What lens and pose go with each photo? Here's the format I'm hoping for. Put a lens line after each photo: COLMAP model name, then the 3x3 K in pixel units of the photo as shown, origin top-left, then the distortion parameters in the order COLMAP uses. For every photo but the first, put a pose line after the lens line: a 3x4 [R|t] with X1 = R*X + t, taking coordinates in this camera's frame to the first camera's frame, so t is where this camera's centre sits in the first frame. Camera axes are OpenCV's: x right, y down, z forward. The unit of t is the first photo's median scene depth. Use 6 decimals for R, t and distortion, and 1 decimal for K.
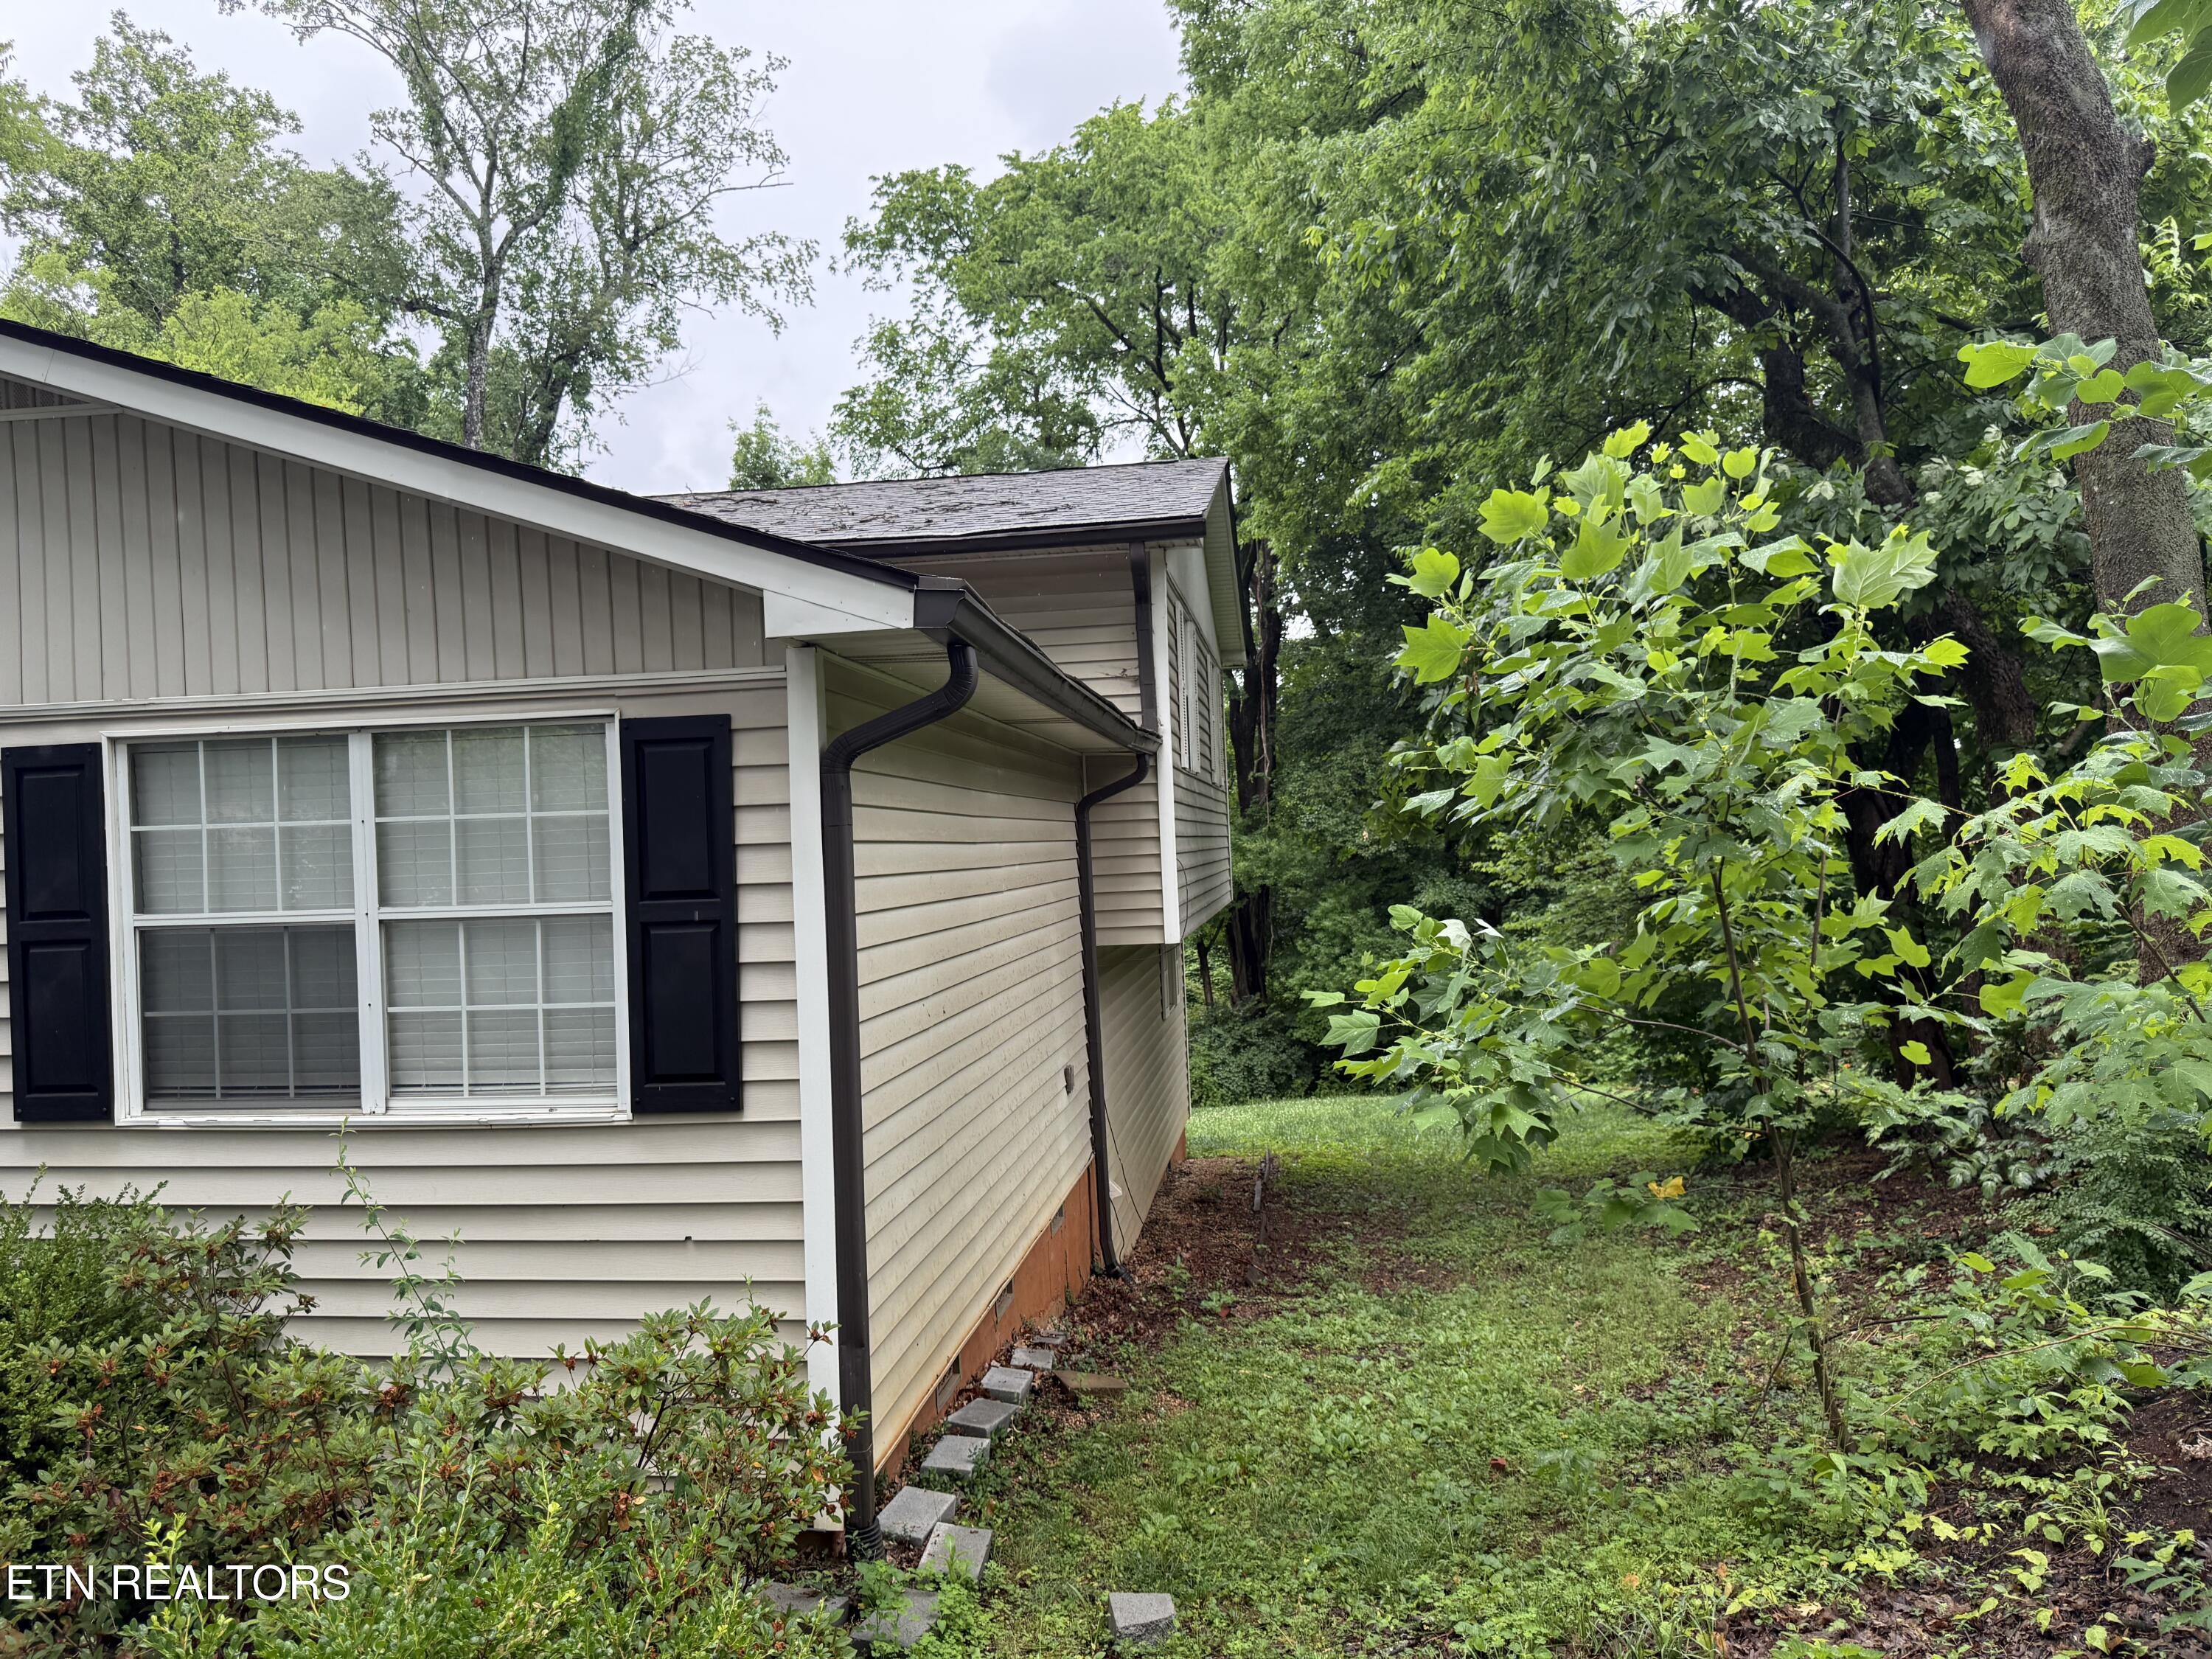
lens RADIAL K [[1582.8, 0, 1106.0], [0, 1582.8, 829.5], [0, 0, 1]] dist [0.008700, -0.004983]
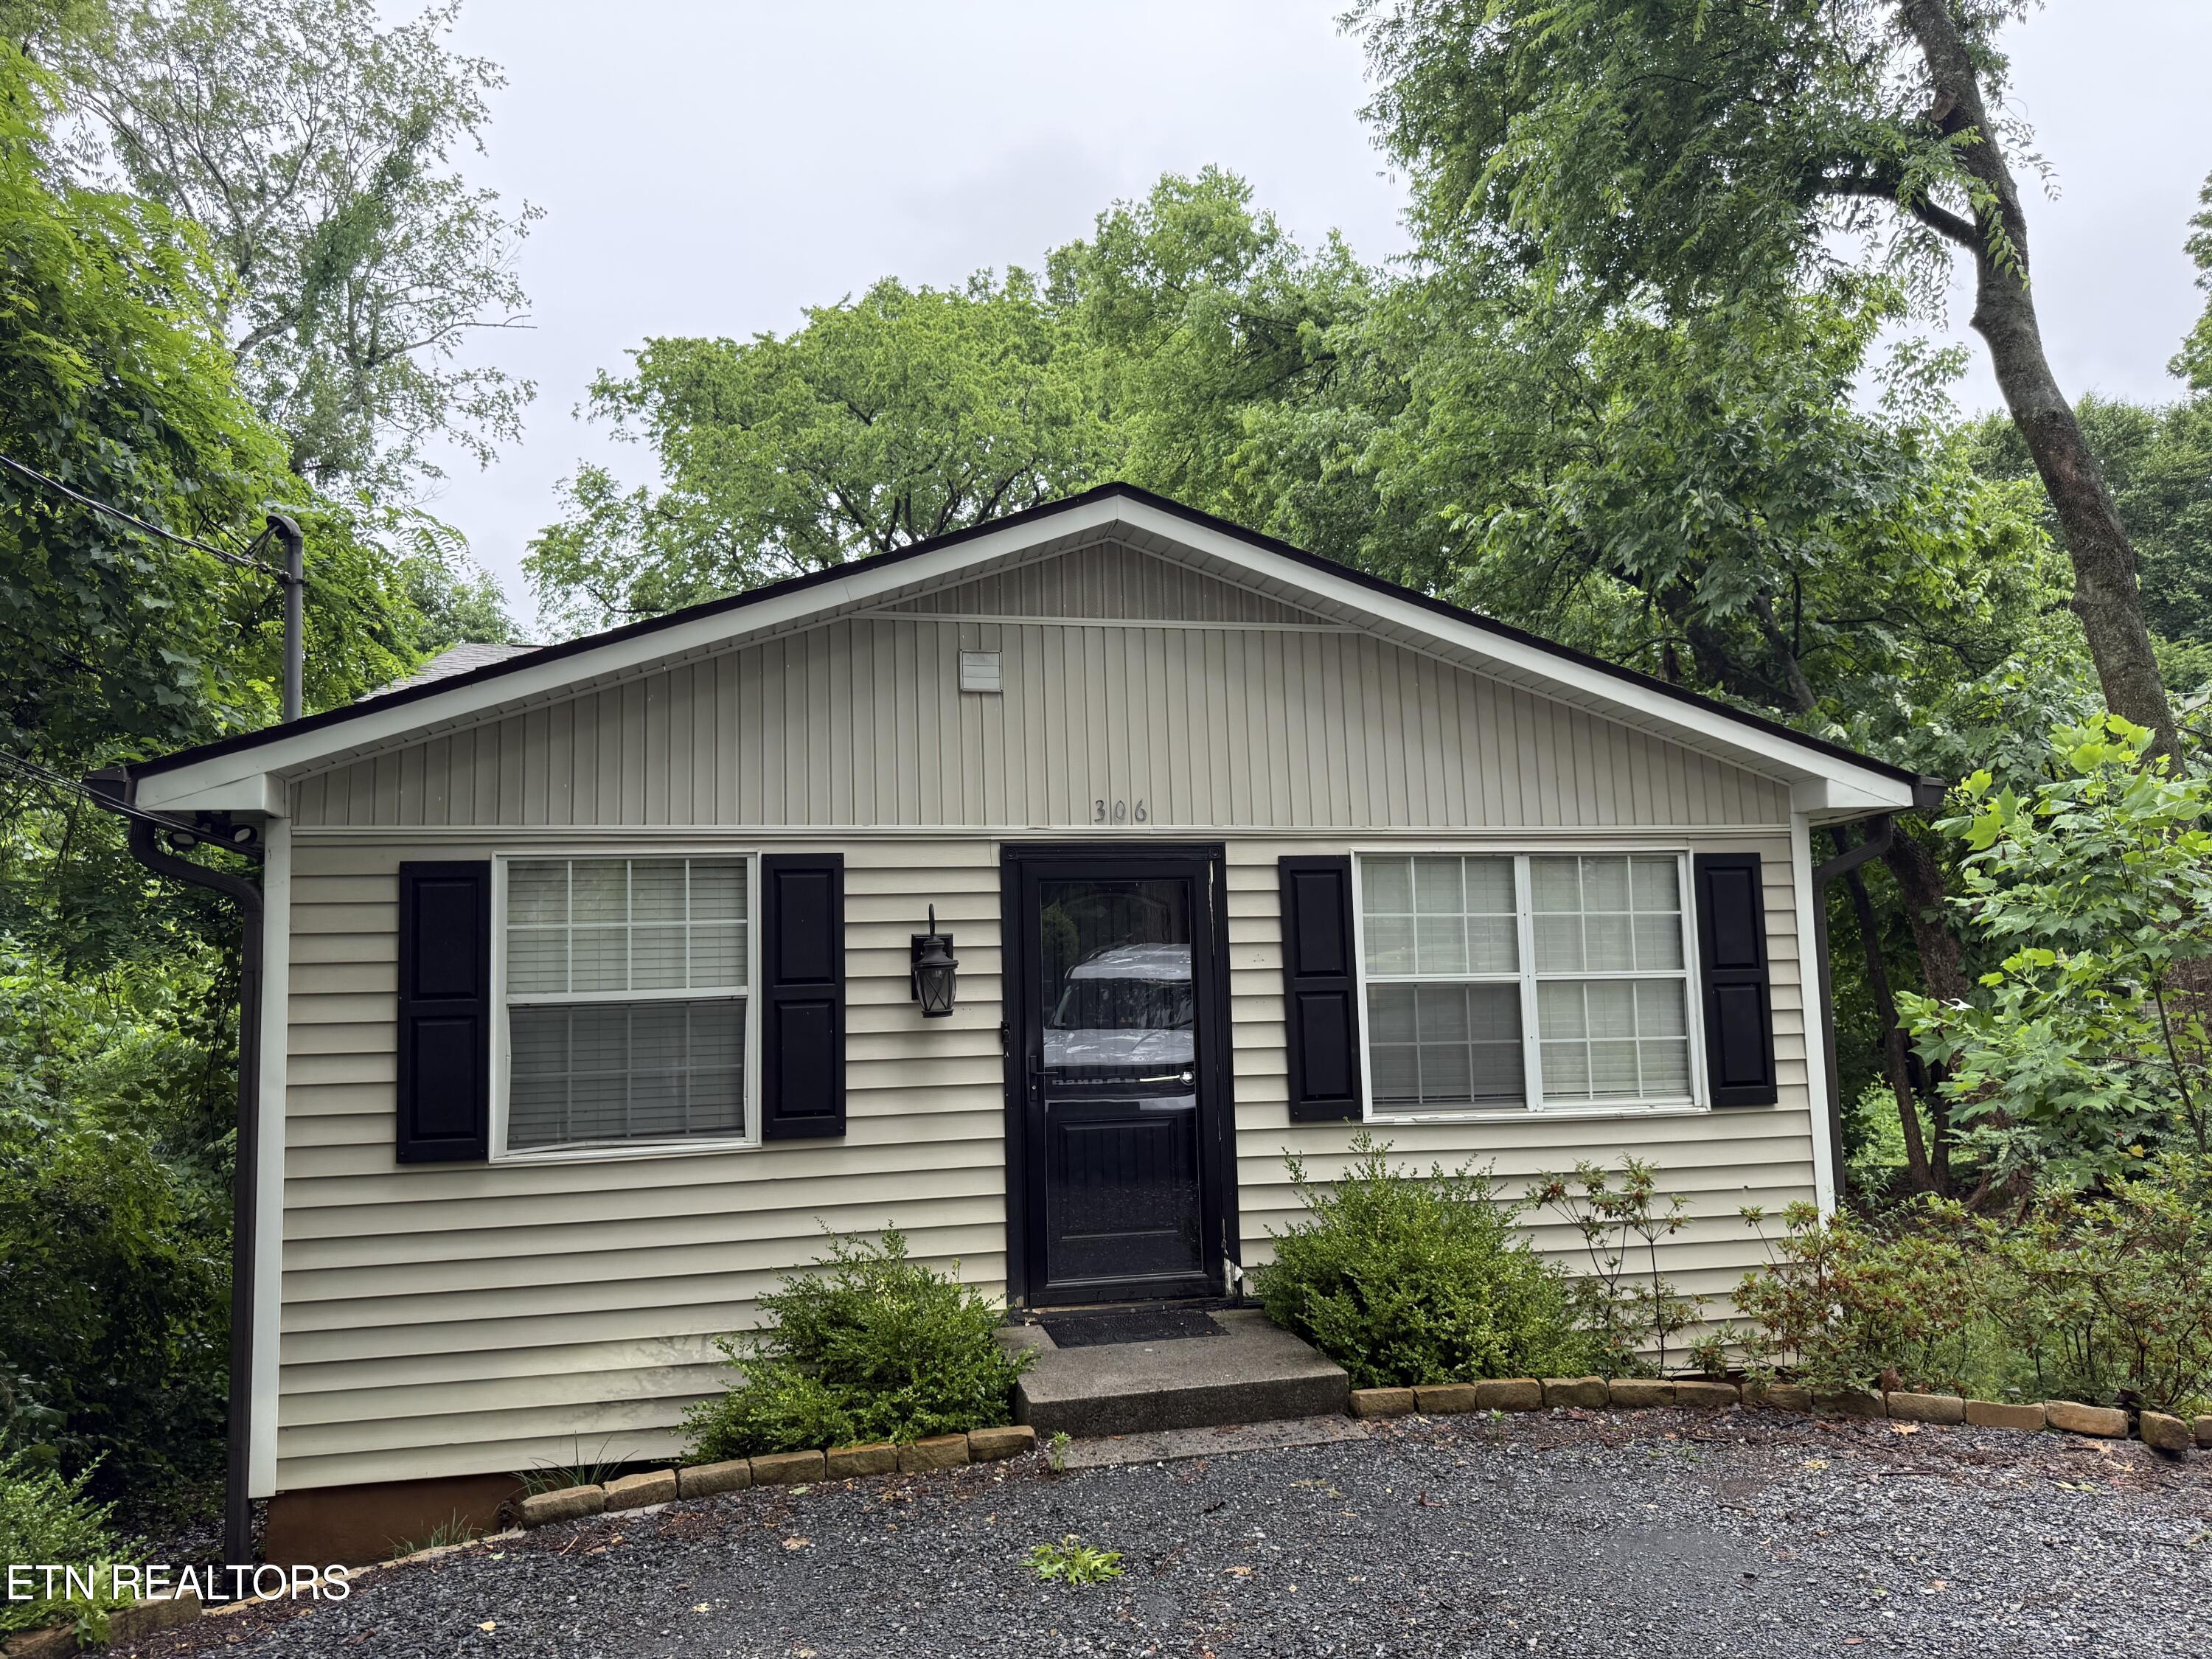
lens RADIAL K [[1582.8, 0, 1106.0], [0, 1582.8, 829.5], [0, 0, 1]] dist [0.008700, -0.004983]
pose [[0.954981, 0.043120, 0.293517, -1.287748], [-0.013473, 0.994663, -0.102290, 0.073292], [-0.296361, 0.093731, 0.950465, -0.312495]]
